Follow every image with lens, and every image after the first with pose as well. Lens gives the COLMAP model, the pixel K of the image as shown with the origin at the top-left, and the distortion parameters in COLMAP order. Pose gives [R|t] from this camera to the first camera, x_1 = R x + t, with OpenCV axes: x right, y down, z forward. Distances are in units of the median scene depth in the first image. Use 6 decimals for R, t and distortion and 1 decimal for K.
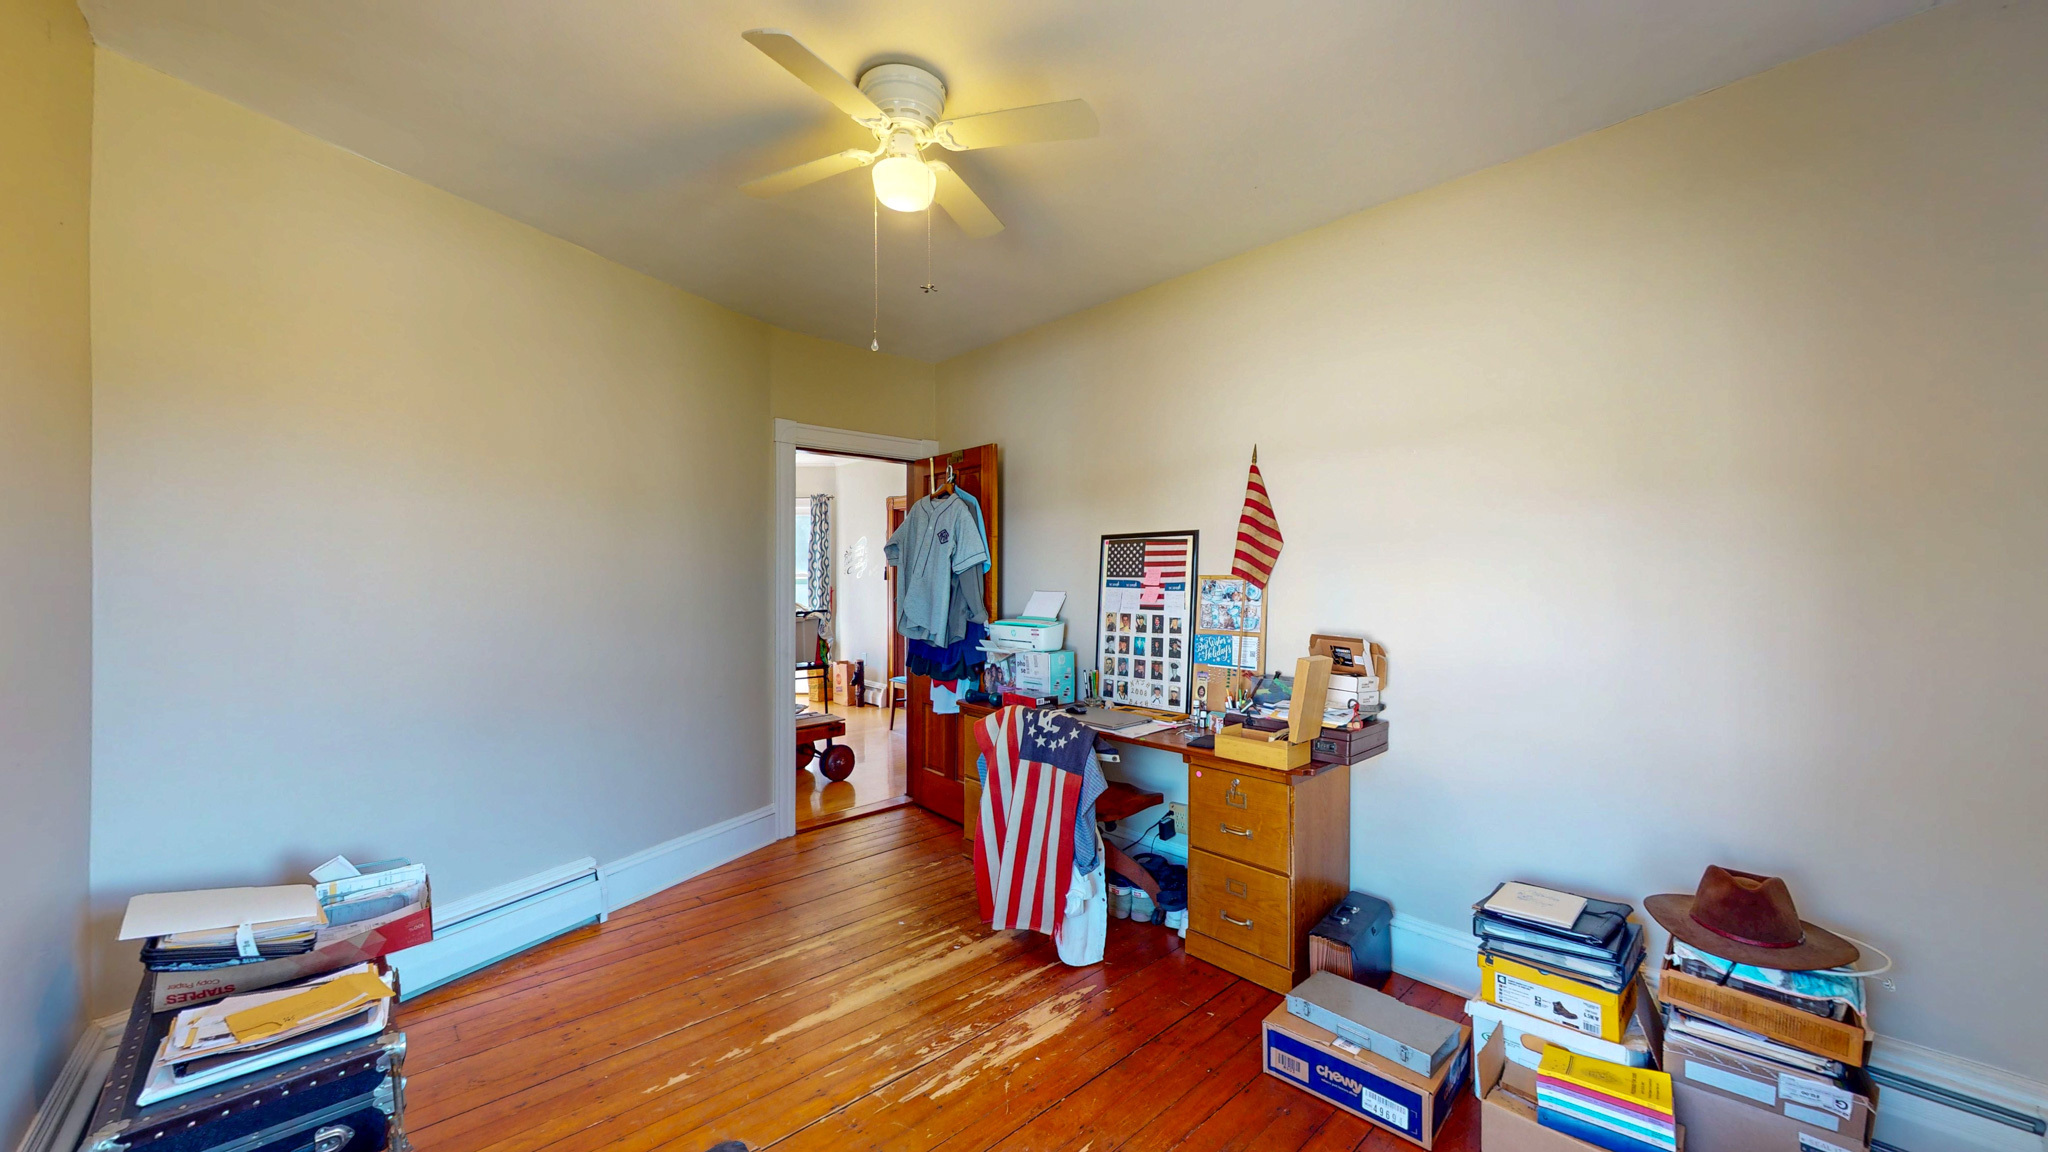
lens RADIAL K [[754.3, 0, 1023.4], [0, 754.3, 578.6], [0, 0, 1]] dist [-0.002371, 0.000168]
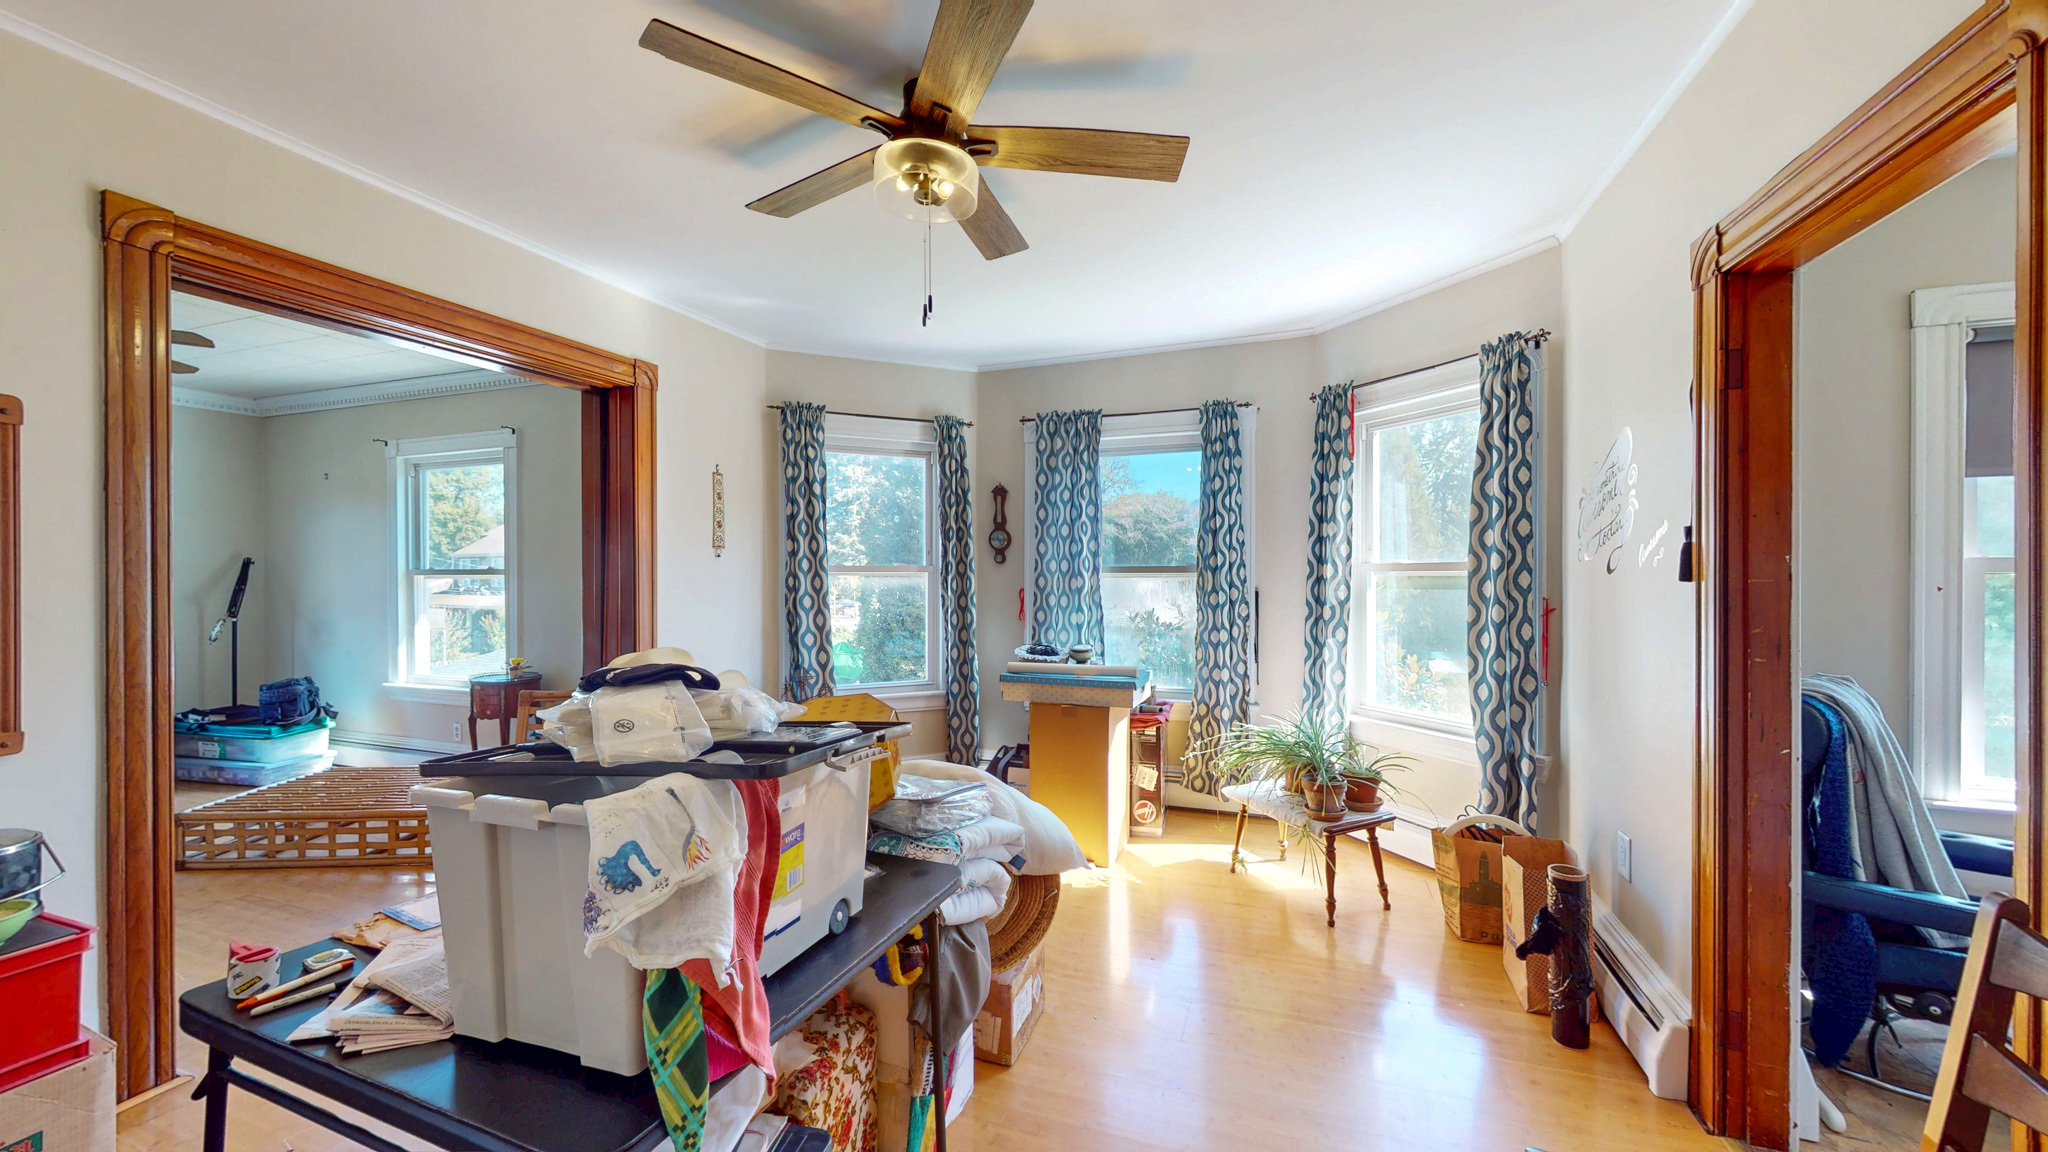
lens RADIAL K [[754.3, 0, 1018.6], [0, 754.3, 575.9], [0, 0, 1]] dist [-0.002371, 0.000168]
pose [[0.437194, 0.001838, -0.899365, -0.051517], [-0.000555, 0.999998, 0.001774, -0.000056], [0.899367, -0.000276, 0.437195, 0.640406]]
